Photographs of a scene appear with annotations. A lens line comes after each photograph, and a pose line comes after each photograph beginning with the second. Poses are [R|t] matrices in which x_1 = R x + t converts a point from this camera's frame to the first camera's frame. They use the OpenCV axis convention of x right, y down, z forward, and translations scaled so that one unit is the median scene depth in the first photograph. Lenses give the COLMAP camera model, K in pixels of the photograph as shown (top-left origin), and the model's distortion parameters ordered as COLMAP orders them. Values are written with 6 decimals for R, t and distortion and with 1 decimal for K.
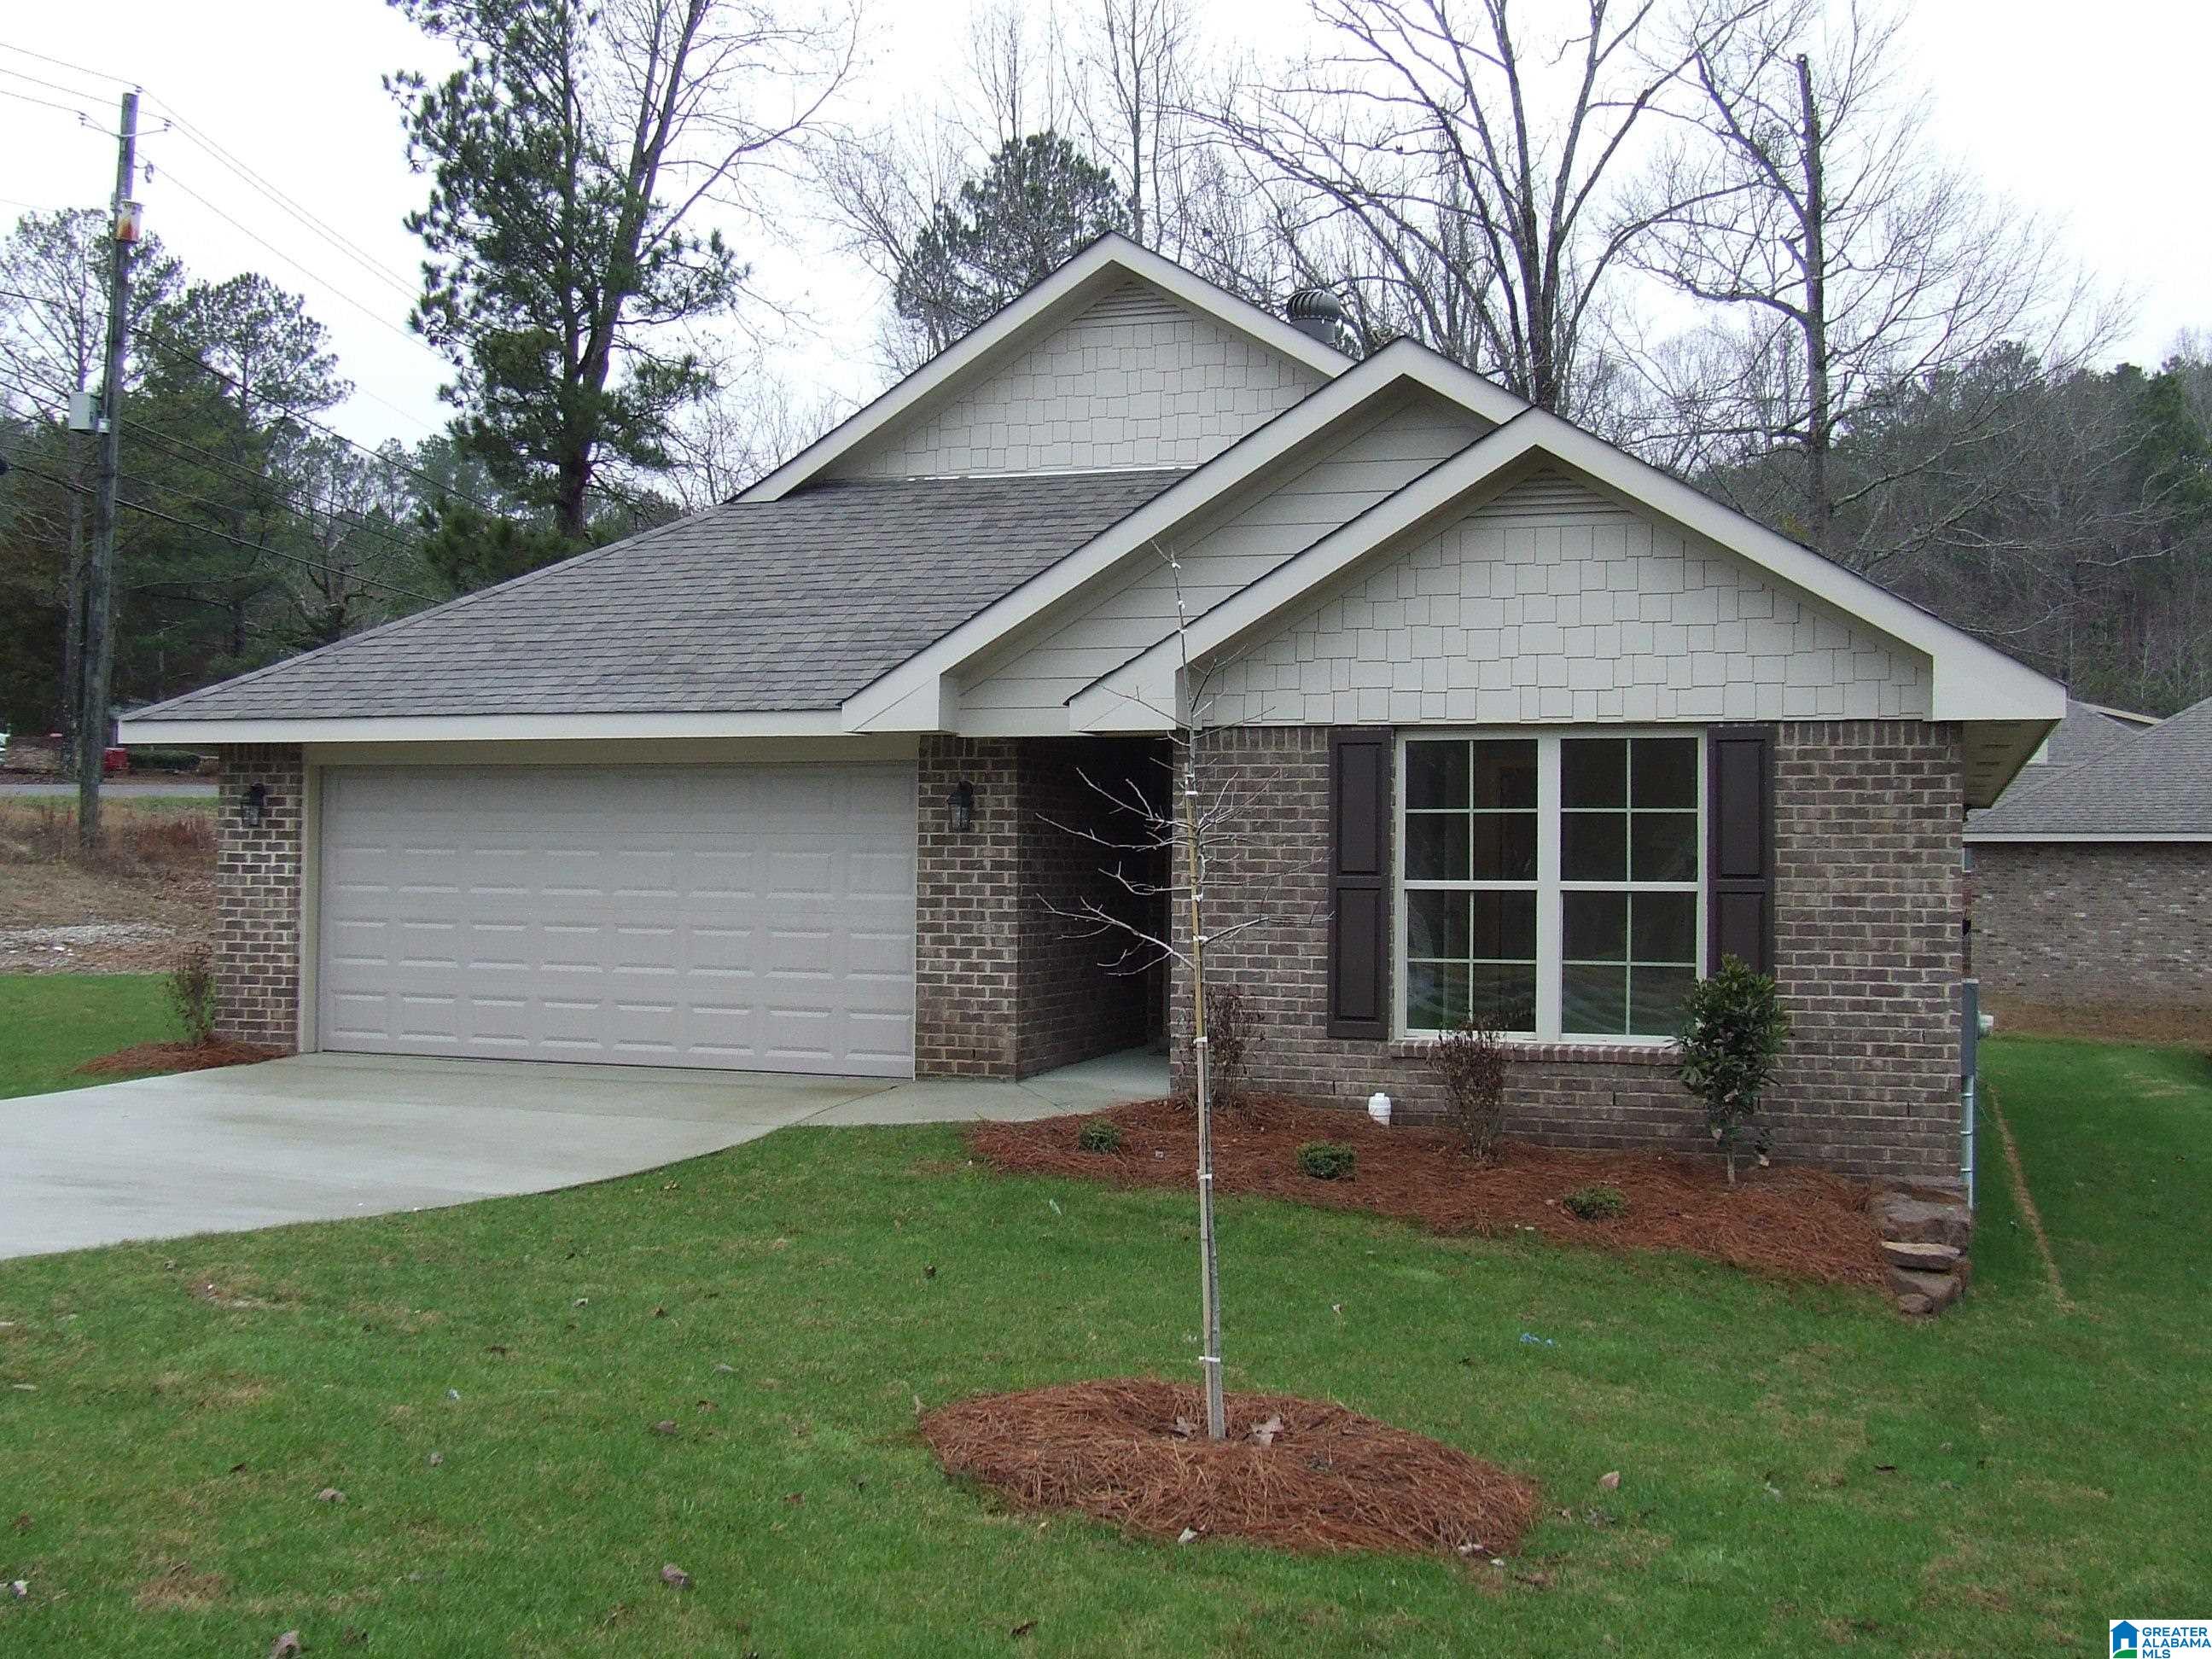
lens RADIAL K [[2421.2, 0, 1106.0], [0, 2421.2, 829.5], [0, 0, 1]] dist [-0.089243, 0.120311]
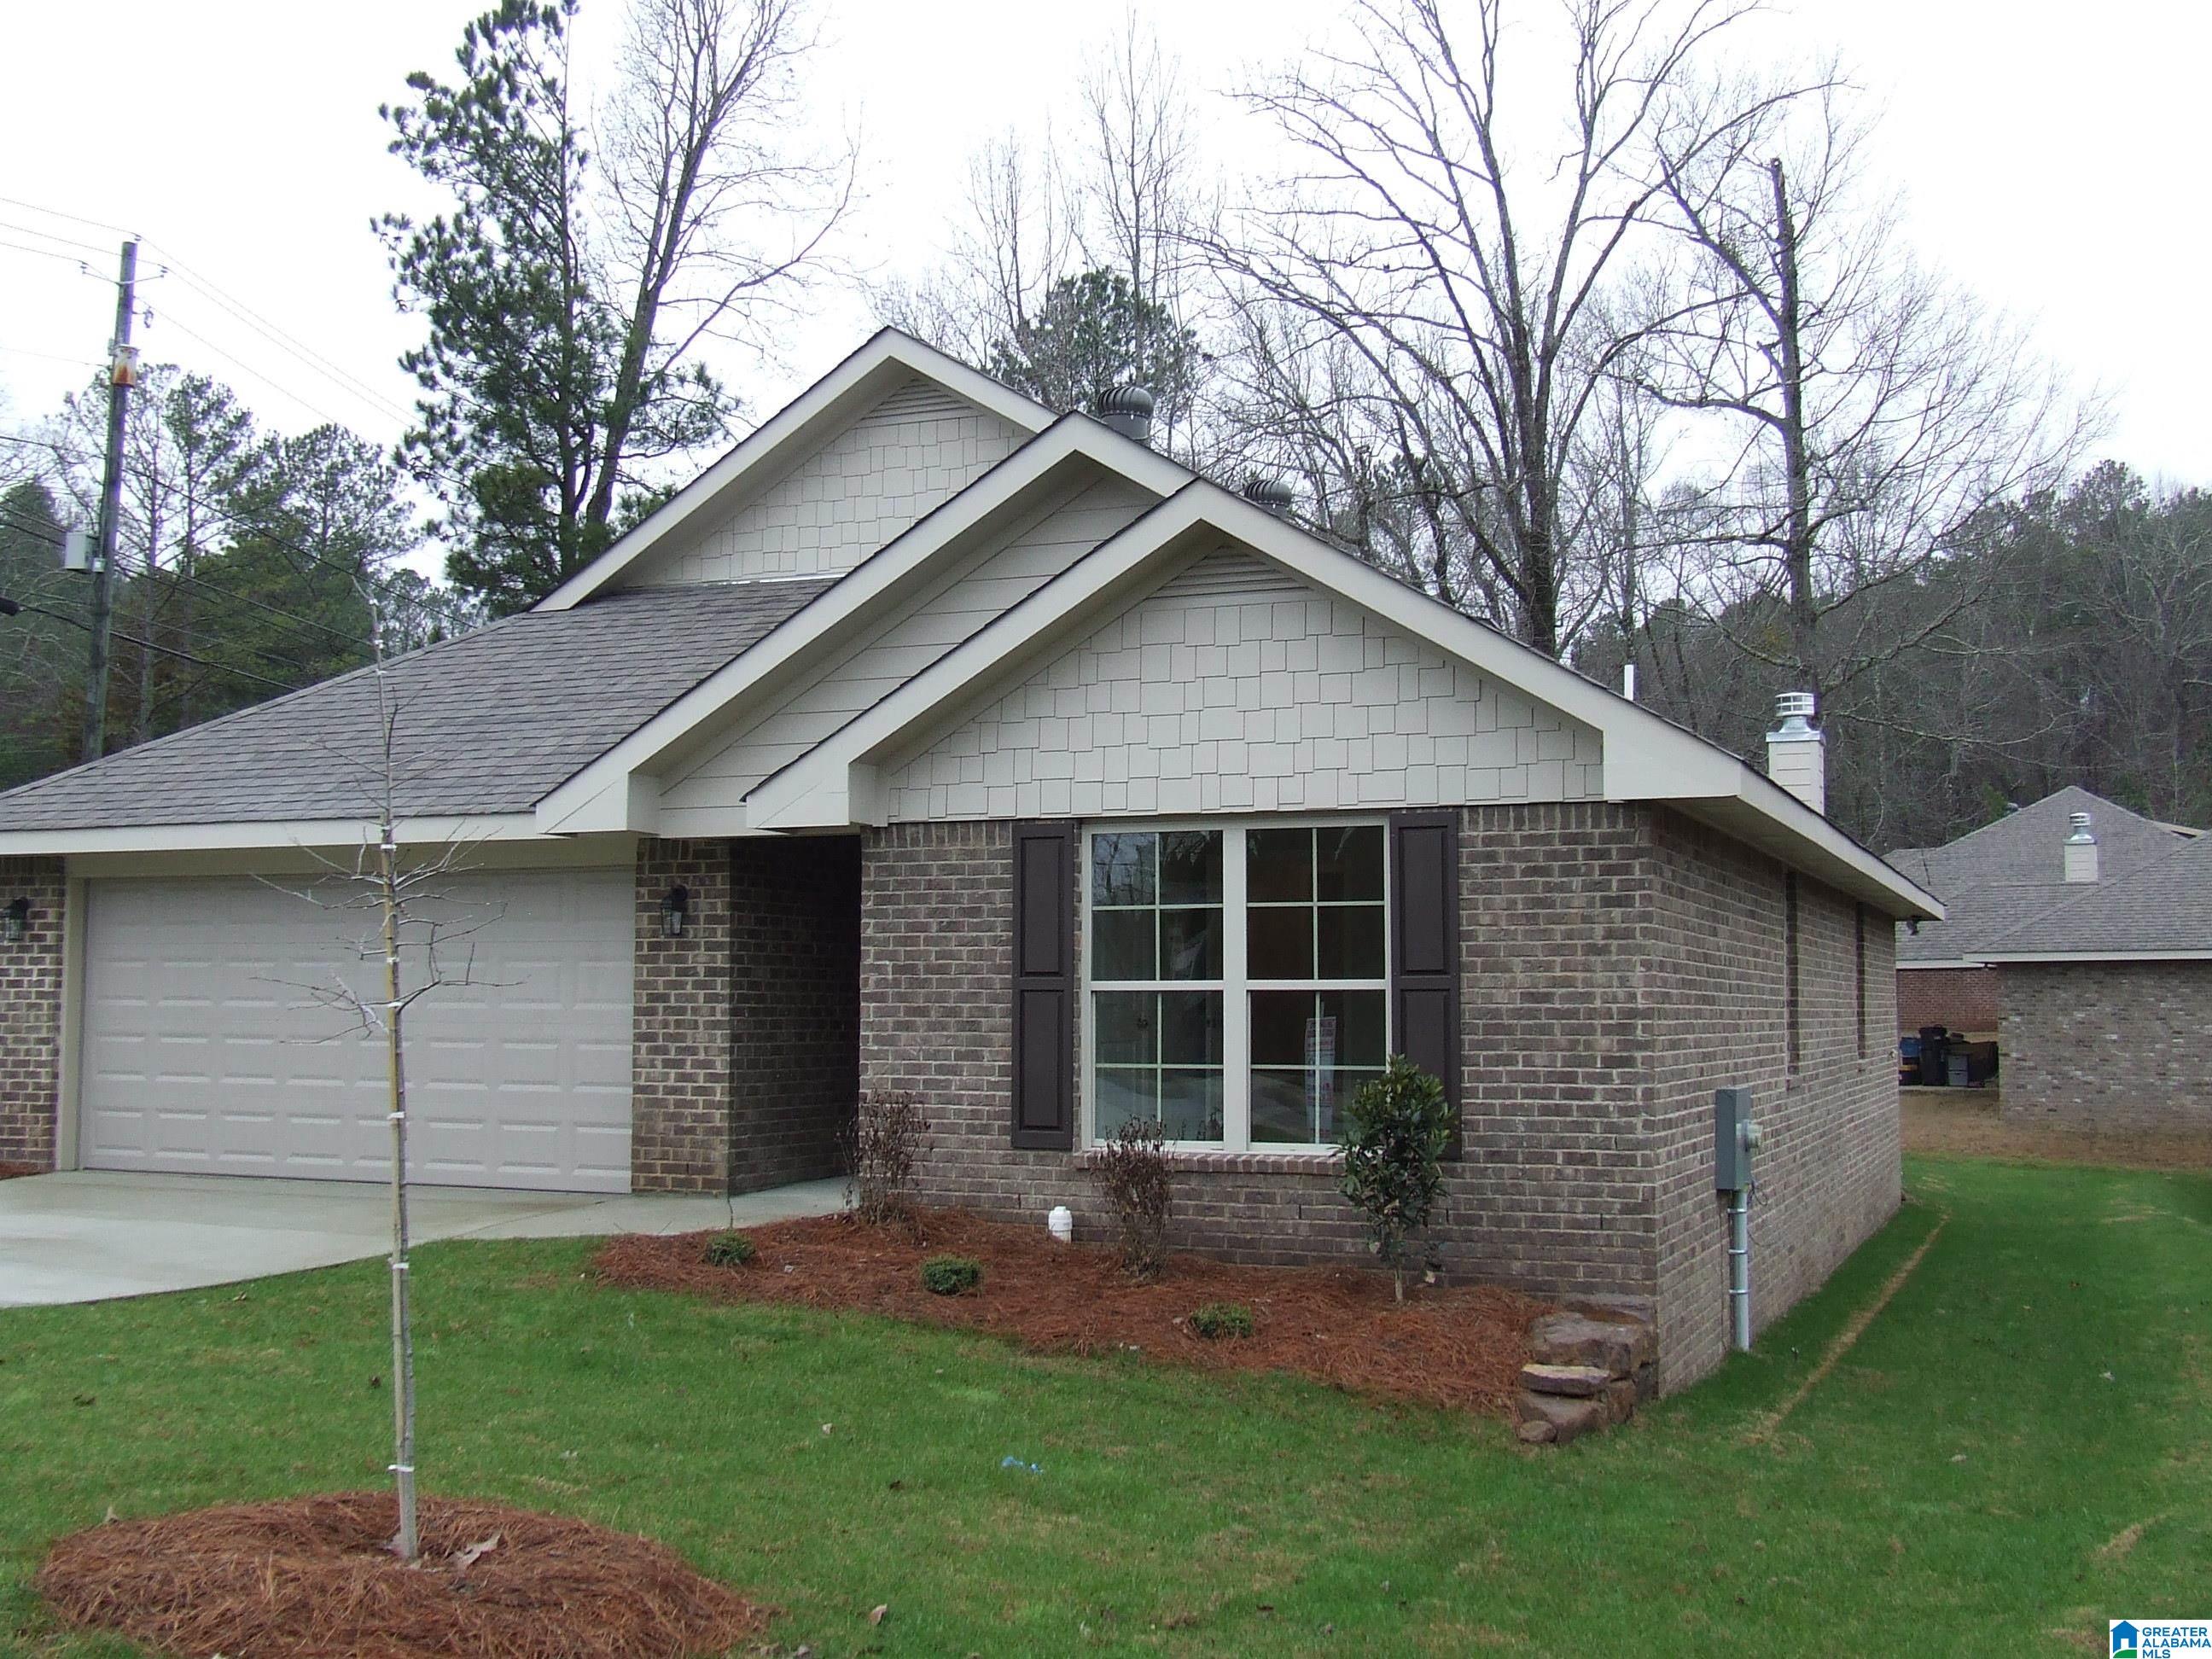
lens RADIAL K [[2419.1, 0, 1106.0], [0, 2419.1, 829.5], [0, 0, 1]] dist [-0.096306, 0.150532]
pose [[0.998222, -0.010873, -0.058607, 0.152050], [0.007433, 0.998255, -0.058588, 0.014087], [0.059142, 0.058049, 0.996560, 0.043205]]
